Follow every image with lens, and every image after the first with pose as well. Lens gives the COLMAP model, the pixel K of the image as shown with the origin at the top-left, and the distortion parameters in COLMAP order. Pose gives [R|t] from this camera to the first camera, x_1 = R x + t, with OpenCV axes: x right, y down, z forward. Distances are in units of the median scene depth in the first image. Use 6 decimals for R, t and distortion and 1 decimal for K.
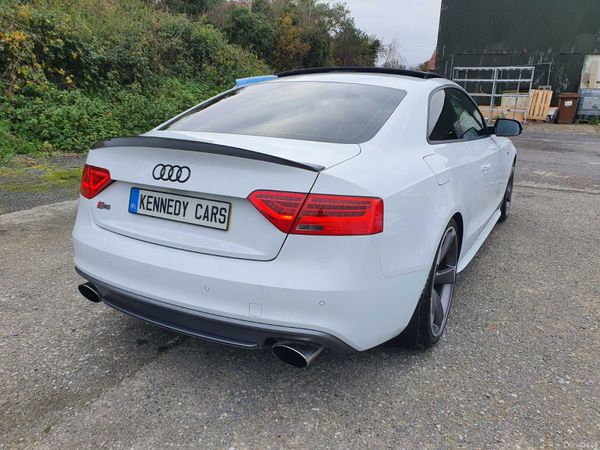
lens RADIAL K [[463.0, 0, 306.4], [0, 463.0, 227.8], [0, 0, 1]] dist [0.023752, 0.005594]
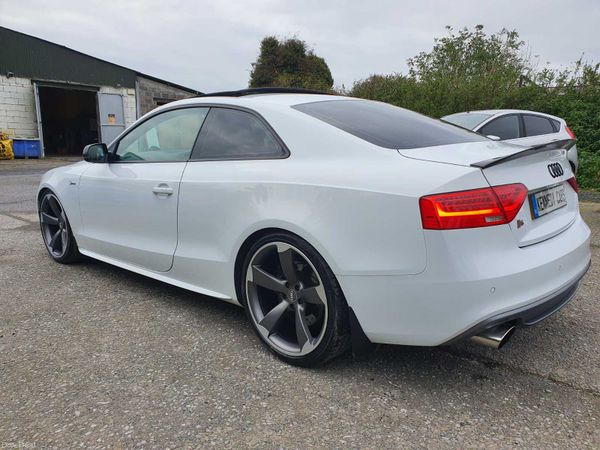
lens RADIAL K [[463.0, 0, 301.3], [0, 463.0, 231.2], [0, 0, 1]] dist [0.023752, 0.005594]
pose [[0.246362, -0.224496, 0.942819, -0.411461], [0.290539, 0.945169, 0.149136, -0.085967], [-0.924604, 0.237185, 0.298079, 0.329835]]
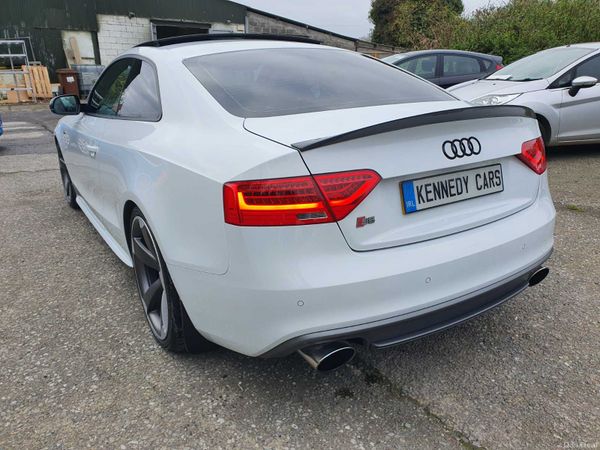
lens RADIAL K [[463.0, 0, 305.4], [0, 463.0, 226.1], [0, 0, 1]] dist [0.023752, 0.005594]
pose [[0.488593, -0.308479, 0.816160, -0.310264], [0.275047, 0.942176, 0.191452, -0.058864], [-0.828026, 0.130940, 0.545186, 0.202169]]
